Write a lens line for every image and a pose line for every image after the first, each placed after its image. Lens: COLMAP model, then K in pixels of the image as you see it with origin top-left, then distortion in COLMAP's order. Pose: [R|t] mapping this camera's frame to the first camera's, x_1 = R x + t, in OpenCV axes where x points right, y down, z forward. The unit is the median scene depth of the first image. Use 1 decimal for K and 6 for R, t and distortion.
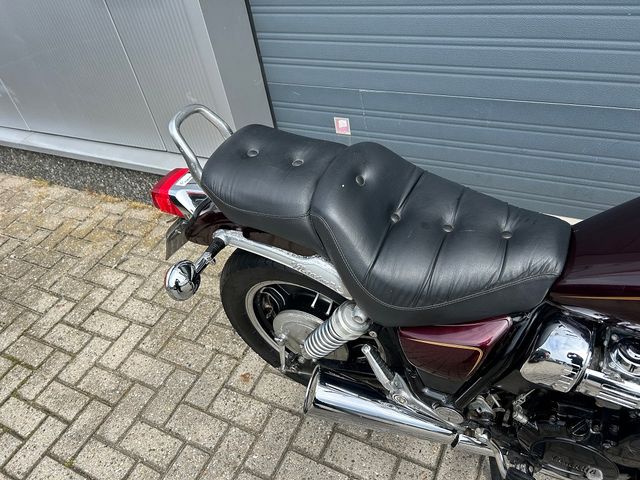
lens RADIAL K [[488.3, 0, 317.9], [0, 488.3, 236.6], [0, 0, 1]] dist [0.047674, -0.052740]
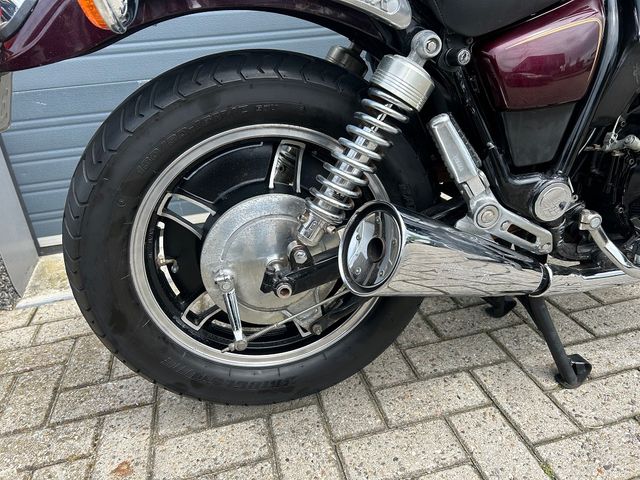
lens RADIAL K [[488.3, 0, 318.1], [0, 488.3, 244.2], [0, 0, 1]] dist [0.047674, -0.052740]
pose [[0.771055, -0.176817, 0.611728, -0.283245], [0.396322, 0.885180, -0.243689, 0.308917], [-0.498401, 0.430339, 0.752599, 0.458104]]
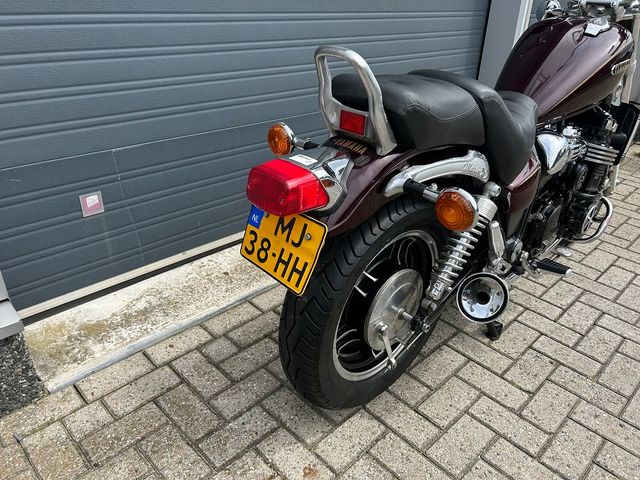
lens RADIAL K [[488.3, 0, 318.6], [0, 488.3, 235.6], [0, 0, 1]] dist [0.047674, -0.052740]
pose [[0.322377, -0.280802, 0.904004, -0.753254], [0.563340, 0.824381, 0.055176, -0.032328], [-0.760737, 0.491474, 0.423949, 0.559996]]
